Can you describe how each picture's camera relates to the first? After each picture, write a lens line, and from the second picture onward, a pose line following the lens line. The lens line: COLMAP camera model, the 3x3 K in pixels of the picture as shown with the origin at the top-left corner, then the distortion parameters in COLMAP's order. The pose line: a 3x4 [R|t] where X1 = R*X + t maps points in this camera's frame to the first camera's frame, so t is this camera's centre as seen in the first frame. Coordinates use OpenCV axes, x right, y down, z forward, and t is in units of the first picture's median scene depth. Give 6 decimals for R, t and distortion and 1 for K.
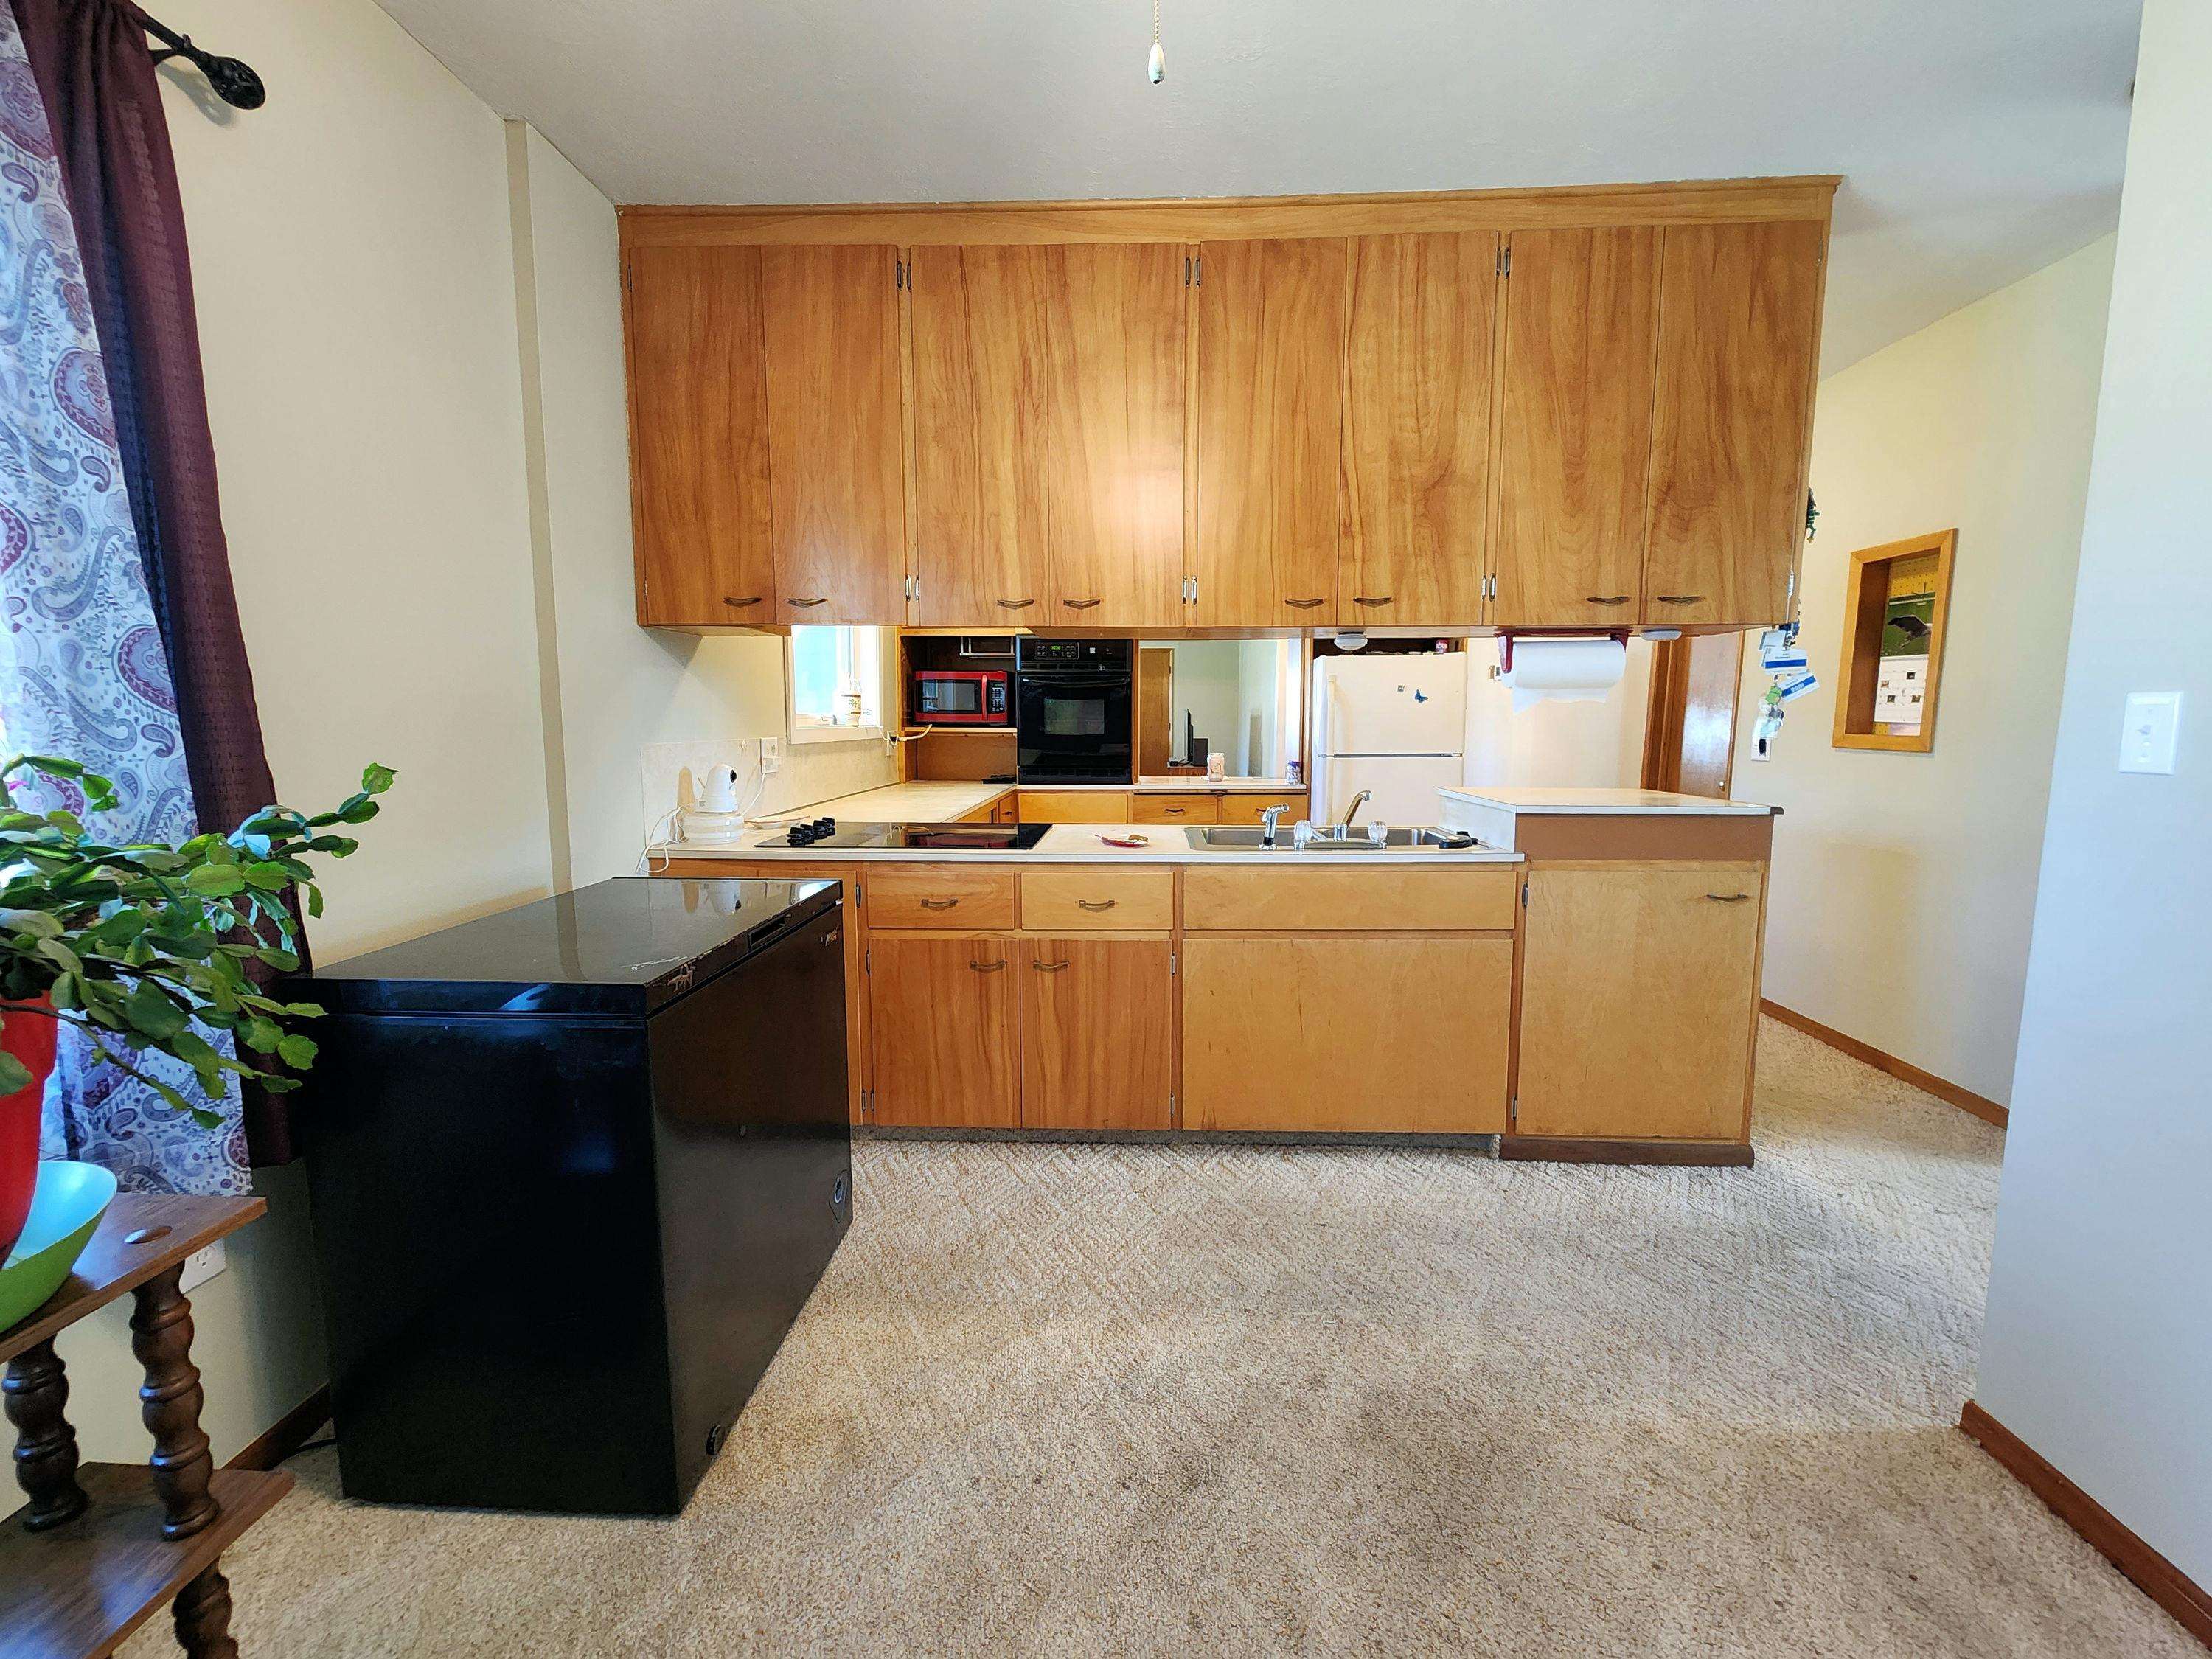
lens RADIAL K [[917.7, 0, 1106.2], [0, 917.7, 830.6], [0, 0, 1]] dist [-0.002718, 0.000001]
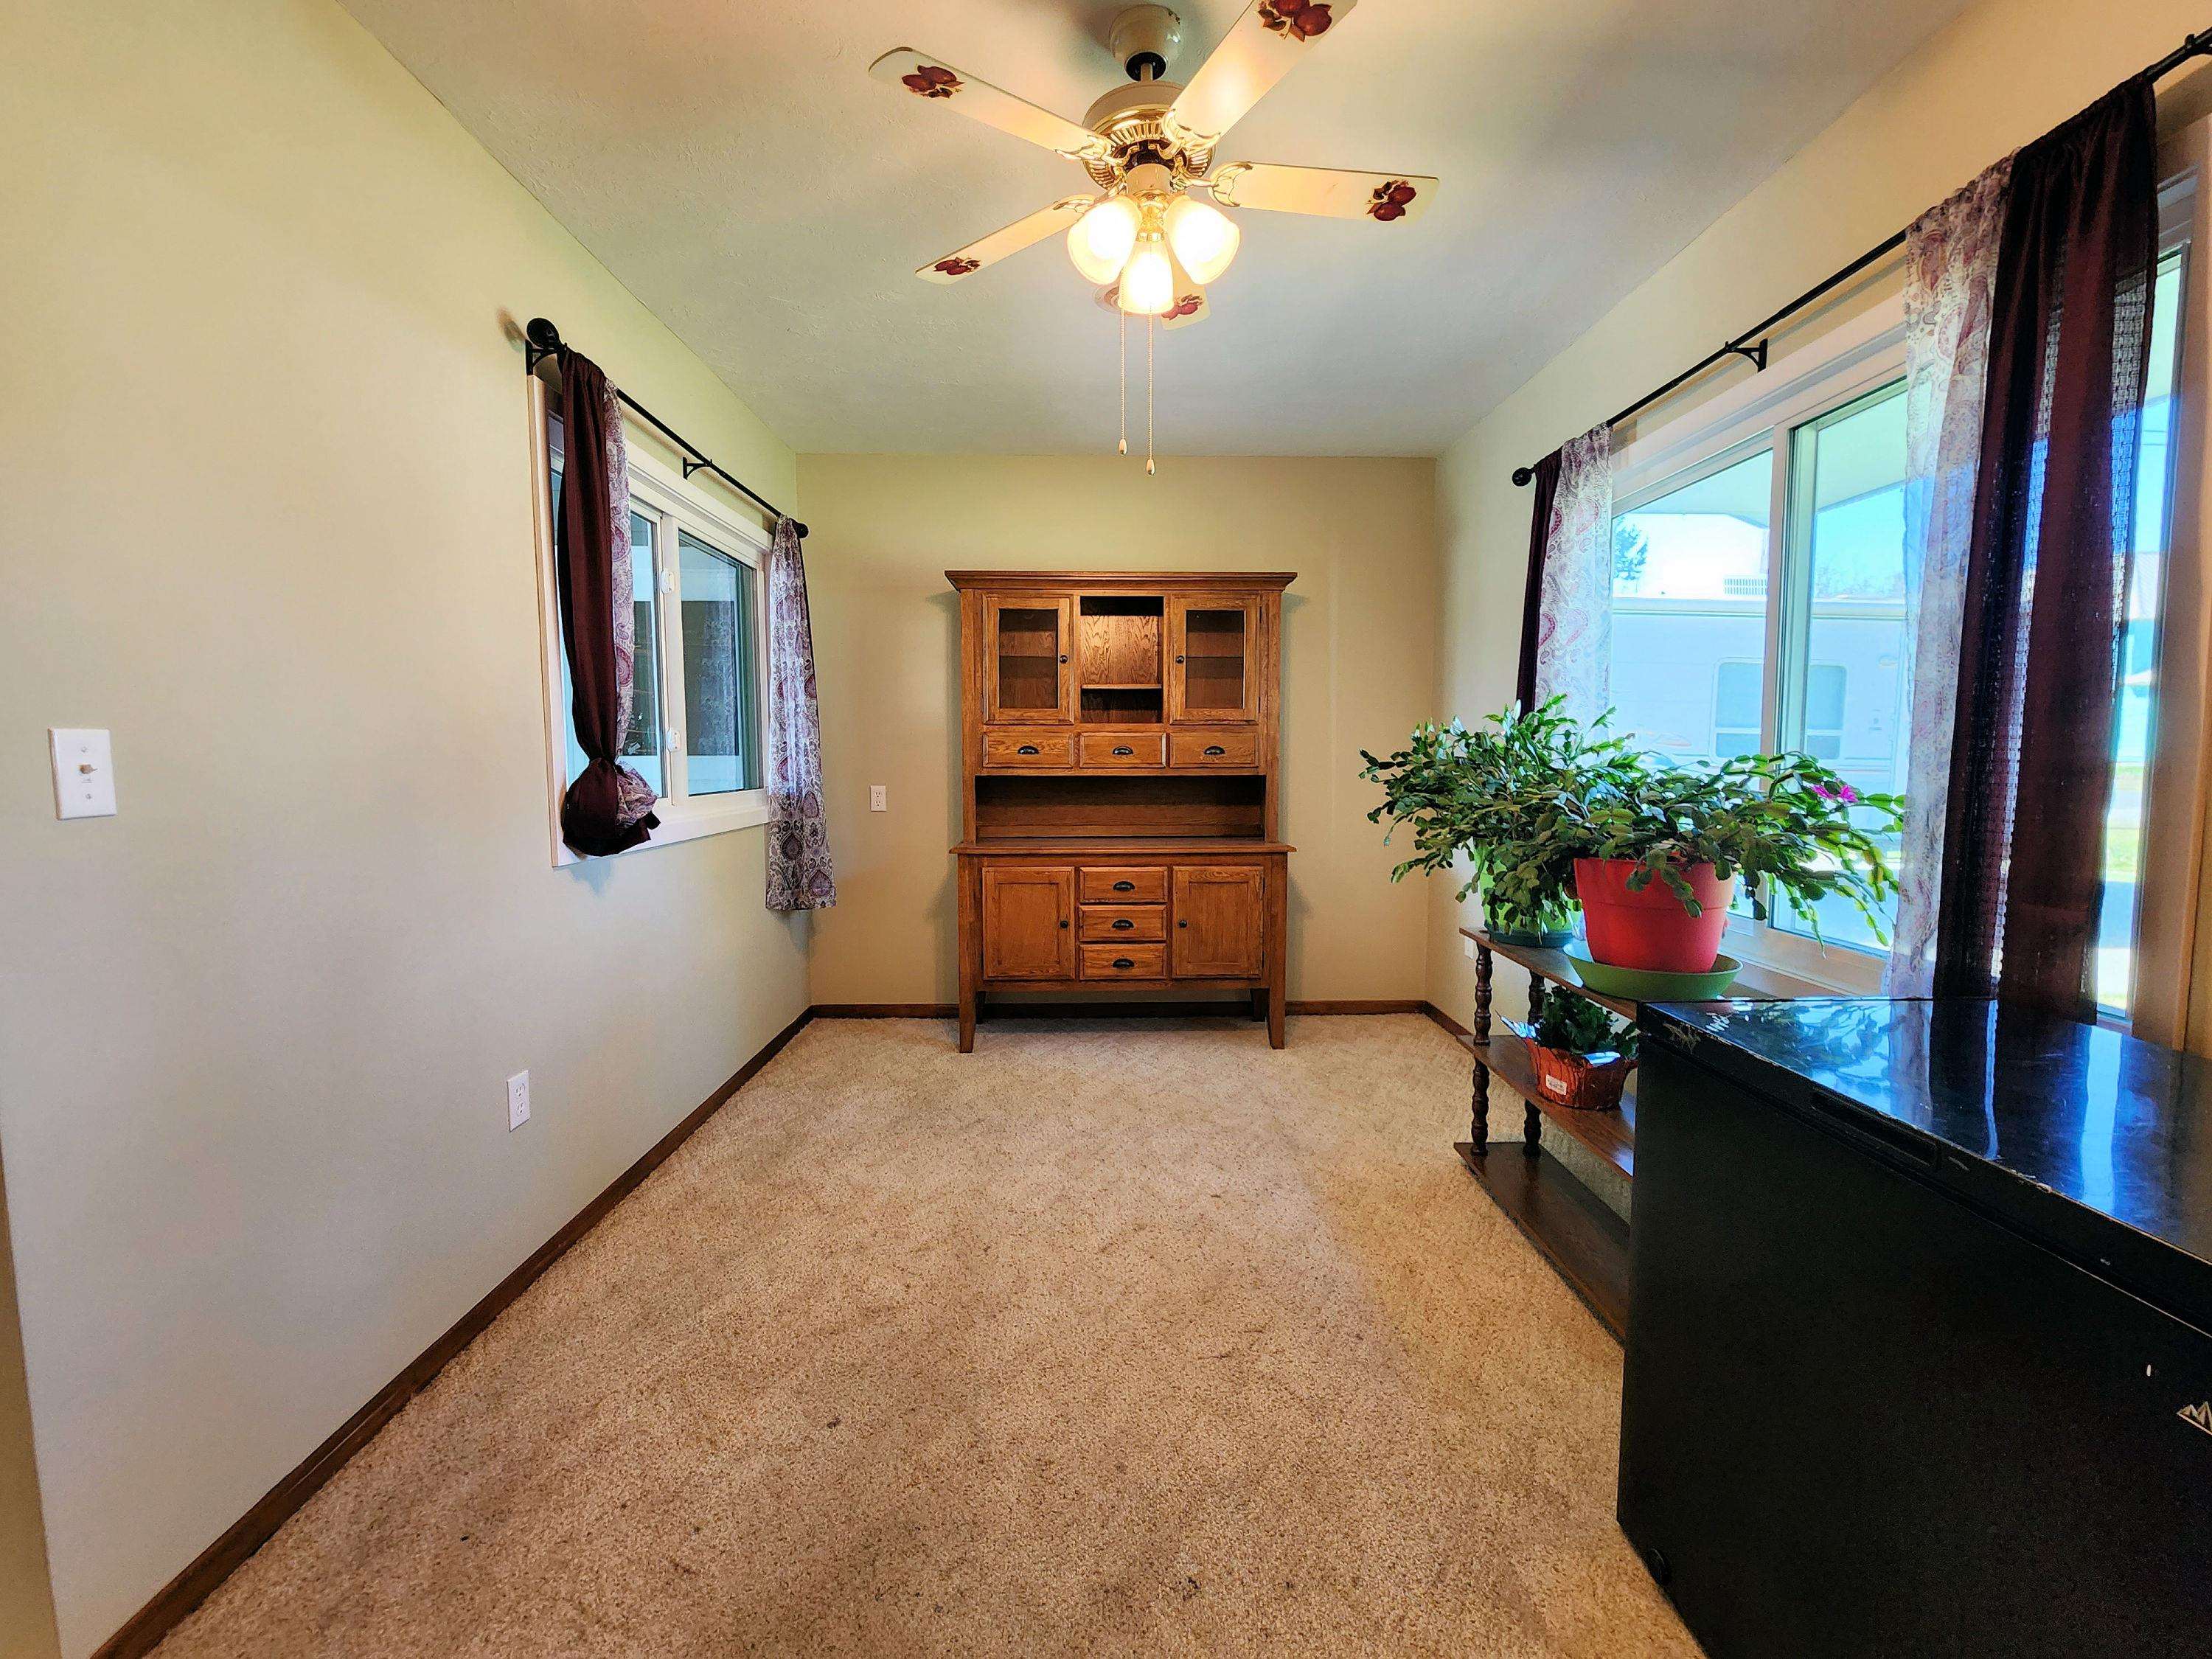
lens RADIAL K [[917.7, 0, 1114.9], [0, 917.7, 827.6], [0, 0, 1]] dist [-0.002718, 0.000001]
pose [[-0.997492, 0.007577, -0.070368, 0.172212], [-0.006707, 0.979657, 0.200568, -0.231900], [0.070456, 0.200537, -0.977149, 1.889229]]
